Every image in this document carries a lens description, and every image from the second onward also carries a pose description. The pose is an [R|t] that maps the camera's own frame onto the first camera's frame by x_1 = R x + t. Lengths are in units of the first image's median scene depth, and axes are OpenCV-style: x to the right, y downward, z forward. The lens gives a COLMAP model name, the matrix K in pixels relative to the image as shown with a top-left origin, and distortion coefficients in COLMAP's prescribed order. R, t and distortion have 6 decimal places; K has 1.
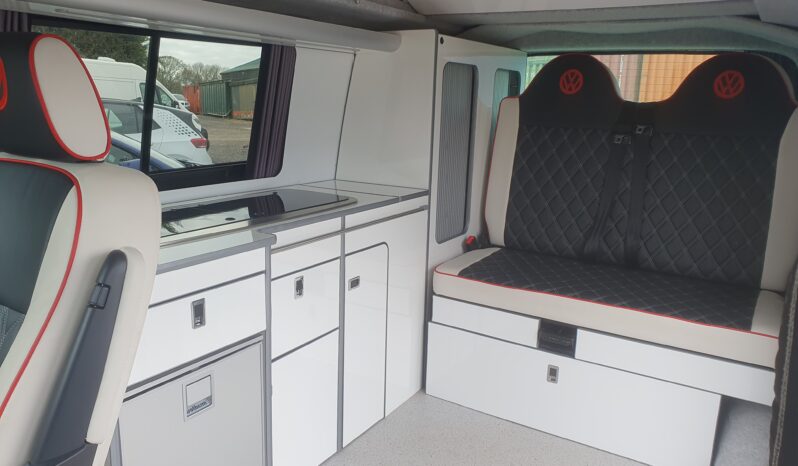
lens RADIAL K [[619.4, 0, 399.0], [0, 619.4, 233.0], [0, 0, 1]] dist [0.008608, 0.003553]
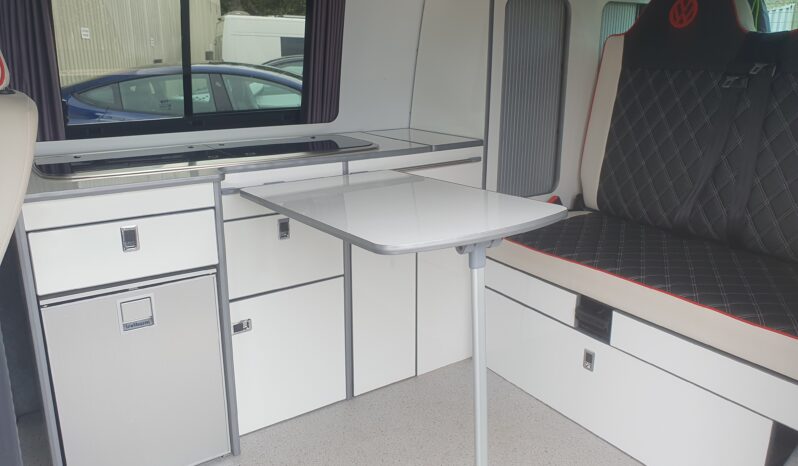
lens RADIAL K [[628.0, 0, 398.5], [0, 628.0, 220.4], [0, 0, 1]] dist [-0.043434, 0.098636]
pose [[0.911155, 0.079443, -0.404334, 0.339143], [-0.061011, 0.996434, 0.058292, 0.002195], [0.407523, -0.028444, 0.912752, 0.113539]]
